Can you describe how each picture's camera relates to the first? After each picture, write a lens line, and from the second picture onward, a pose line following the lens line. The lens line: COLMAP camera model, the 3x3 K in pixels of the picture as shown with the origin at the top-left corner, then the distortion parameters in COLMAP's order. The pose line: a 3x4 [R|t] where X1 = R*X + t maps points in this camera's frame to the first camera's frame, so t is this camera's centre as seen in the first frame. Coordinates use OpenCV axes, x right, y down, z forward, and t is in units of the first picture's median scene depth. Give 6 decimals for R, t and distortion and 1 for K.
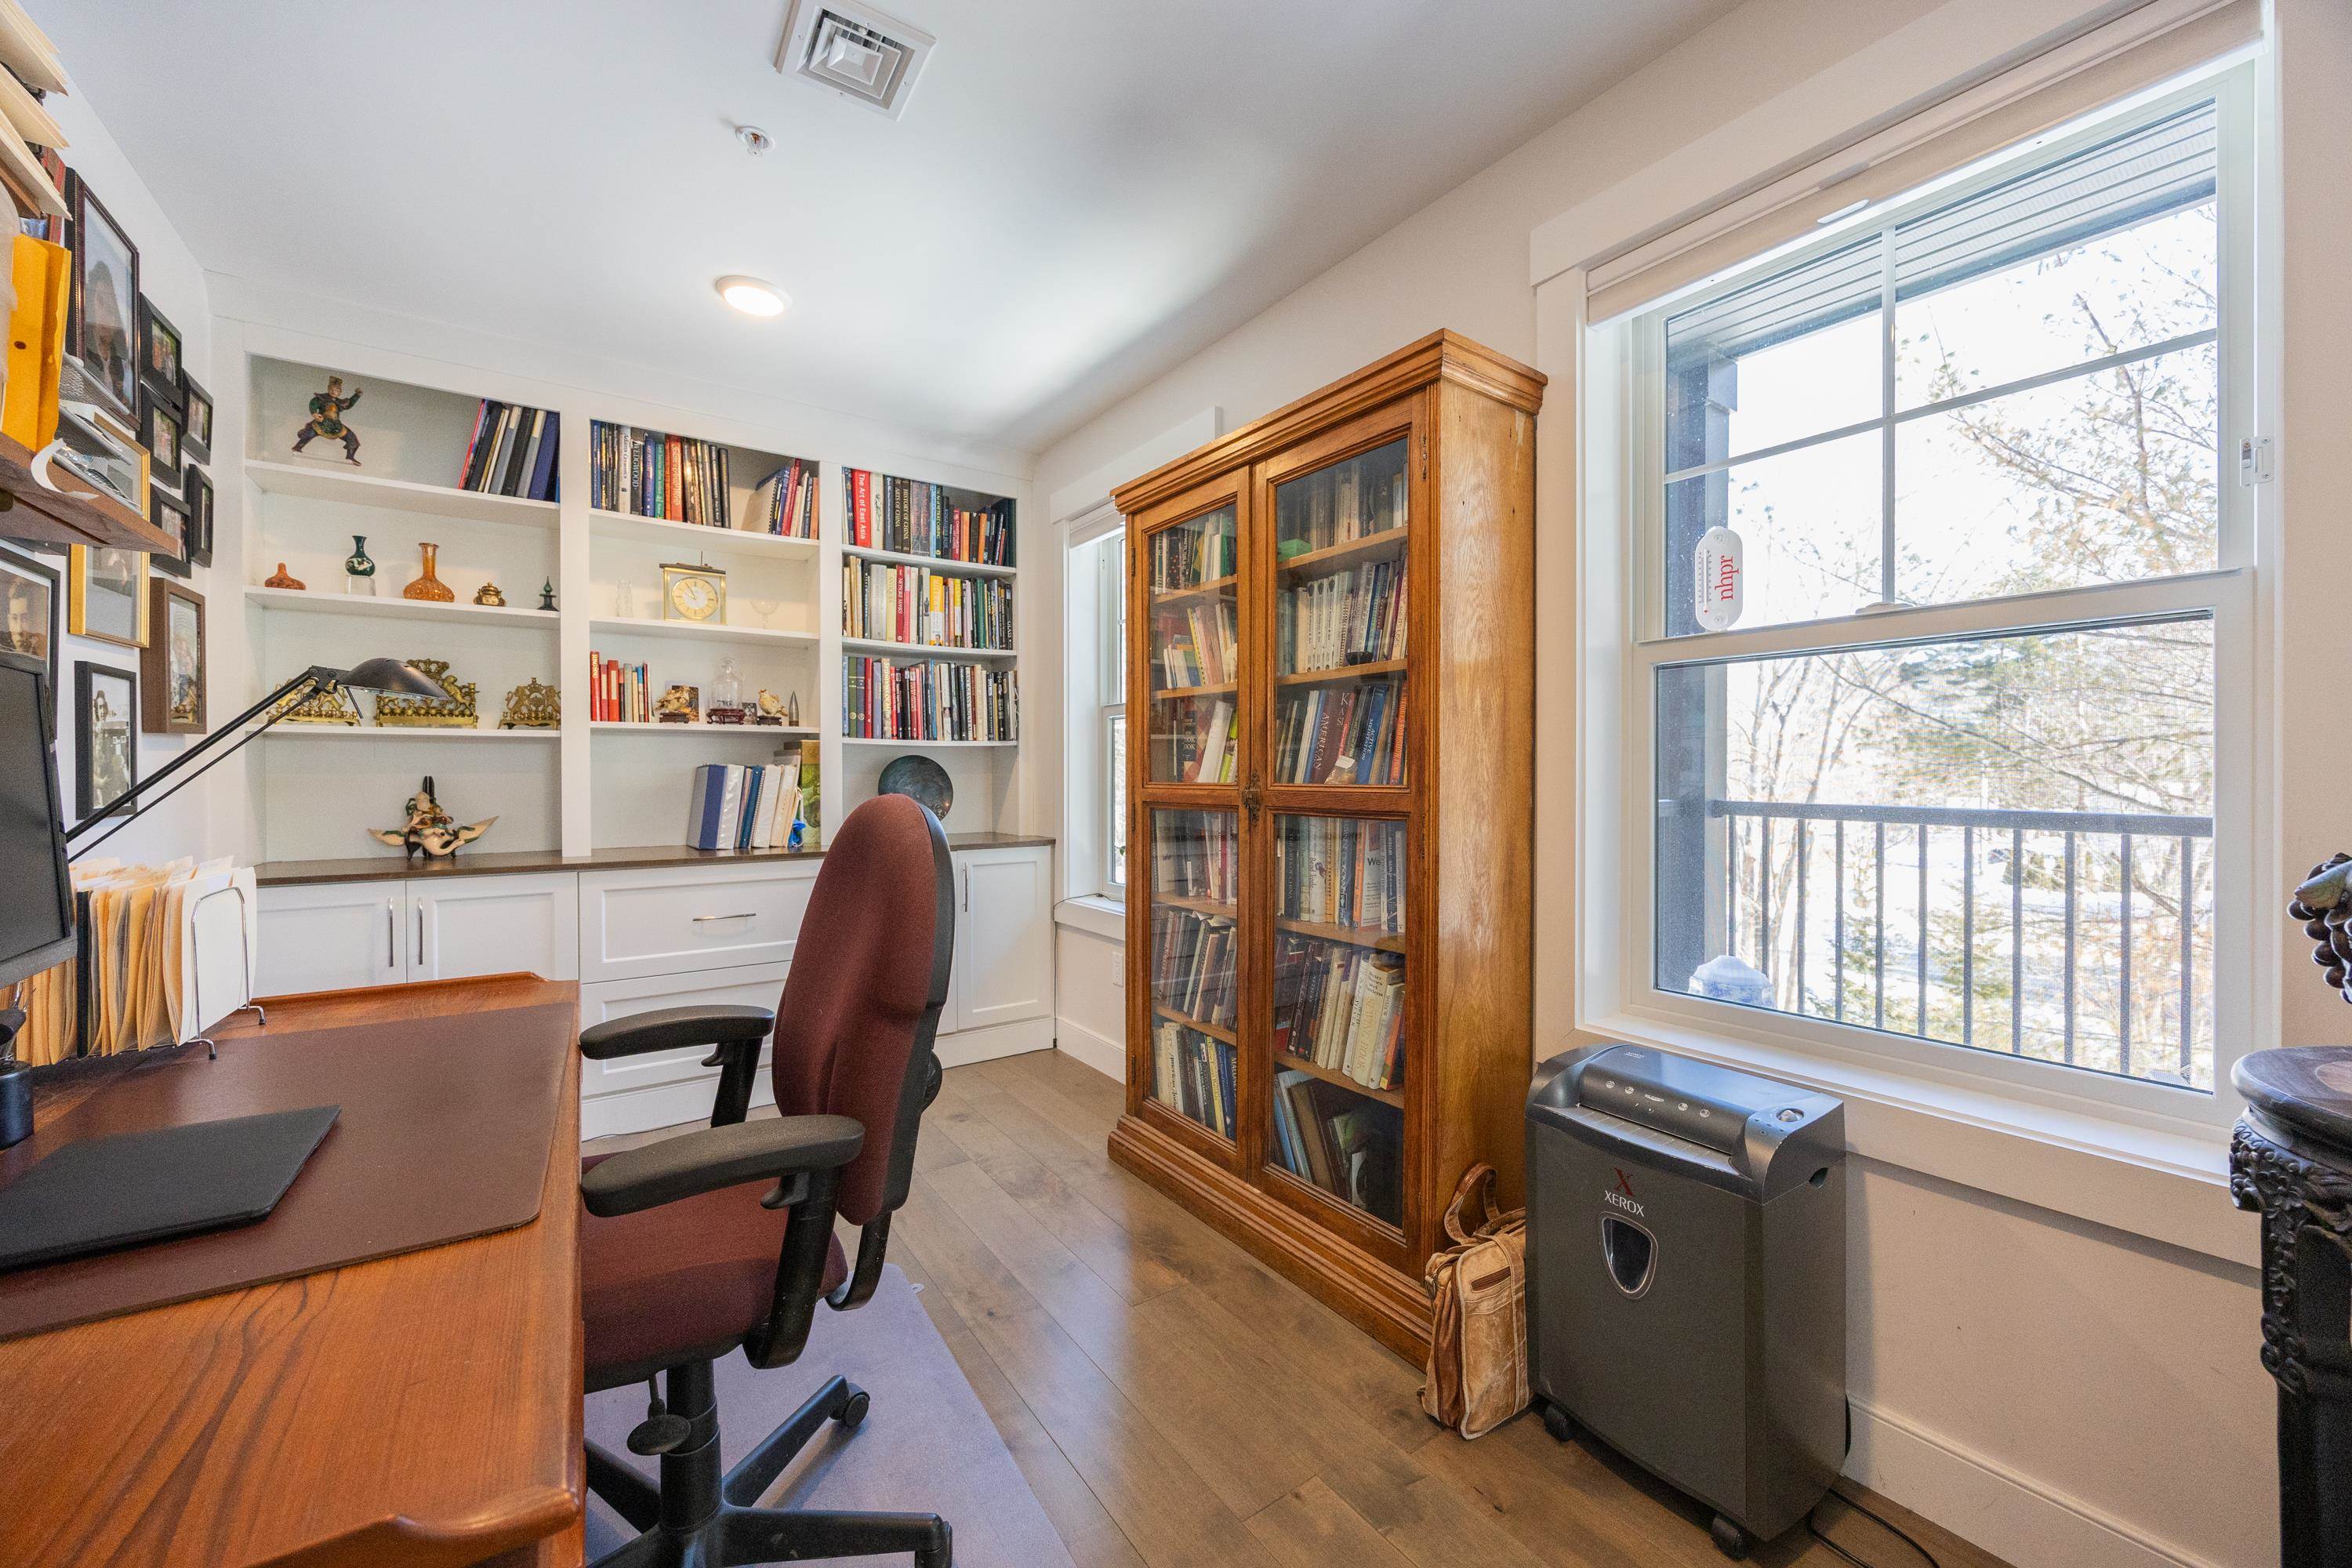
lens RADIAL K [[911.0, 0, 1164.9], [0, 911.0, 786.9], [0, 0, 1]] dist [-0.000523, 0.000085]
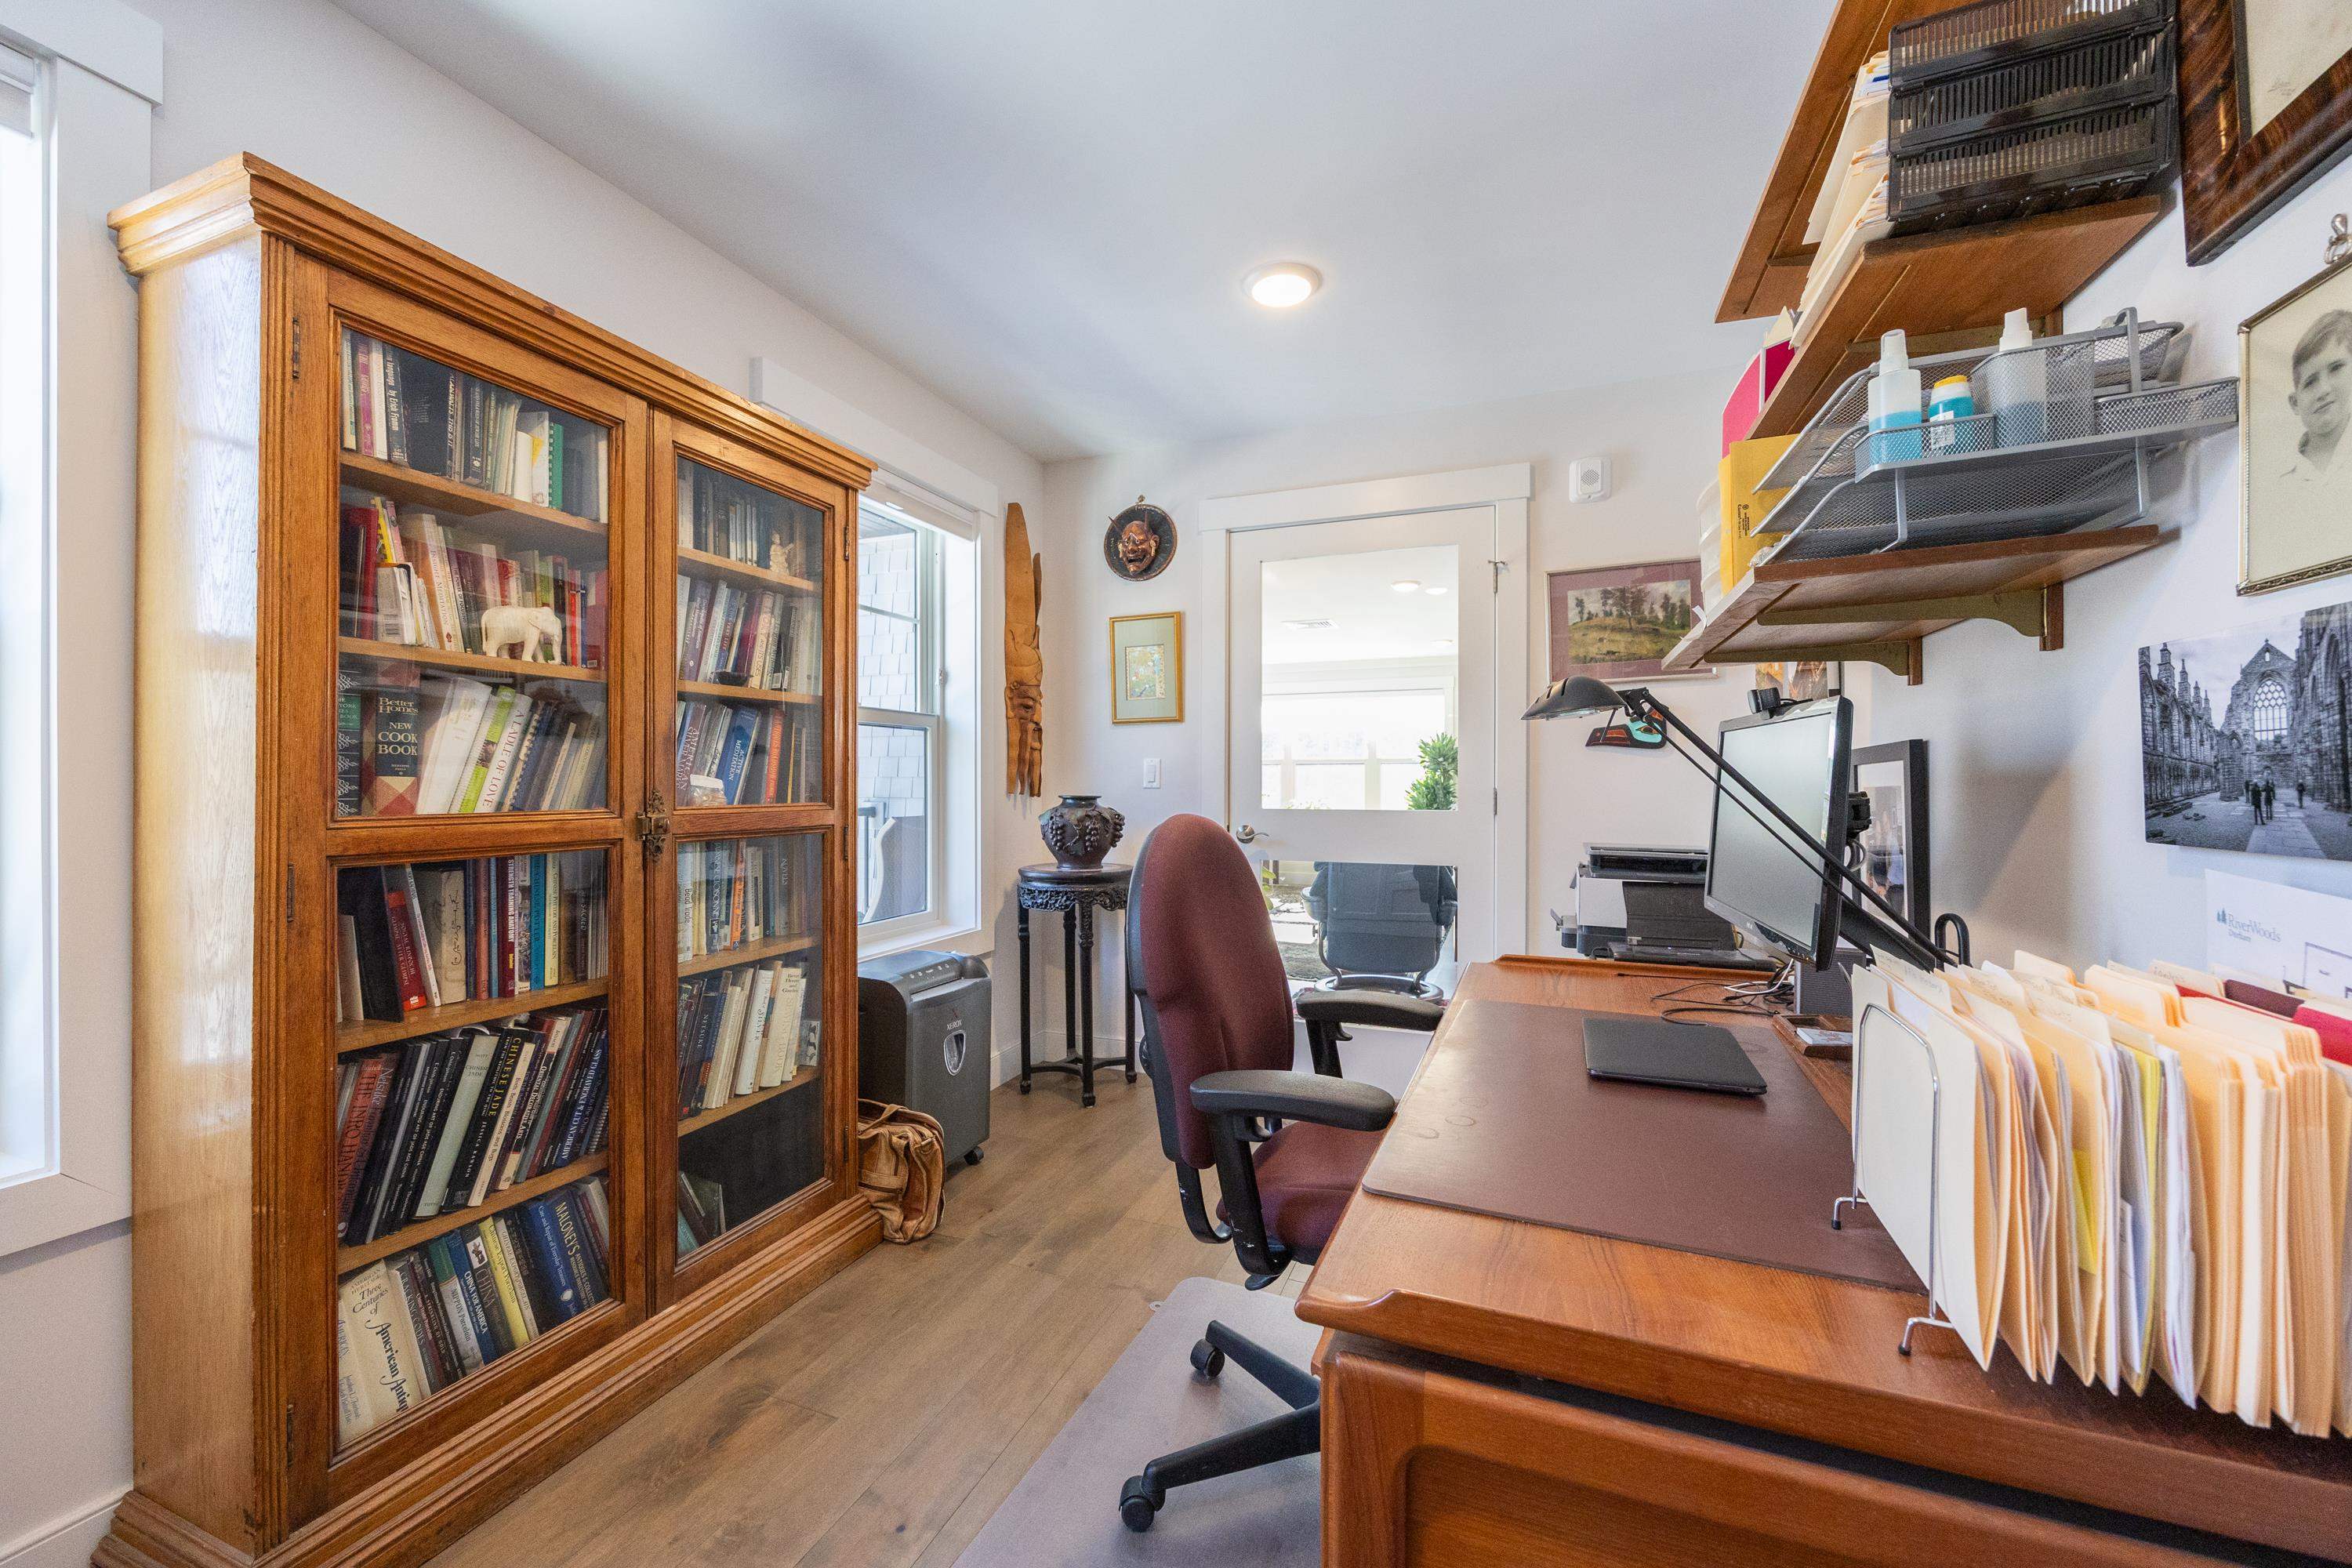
lens RADIAL K [[892.5, 0, 1175.7], [0, 892.5, 779.7], [0, 0, 1]] dist [-0.001588, -0.000190]
pose [[-0.558371, -0.002643, 0.829587, -0.812982], [0.002511, 0.999985, 0.004876, -0.031742], [-0.829588, 0.004805, -0.558355, 1.070088]]
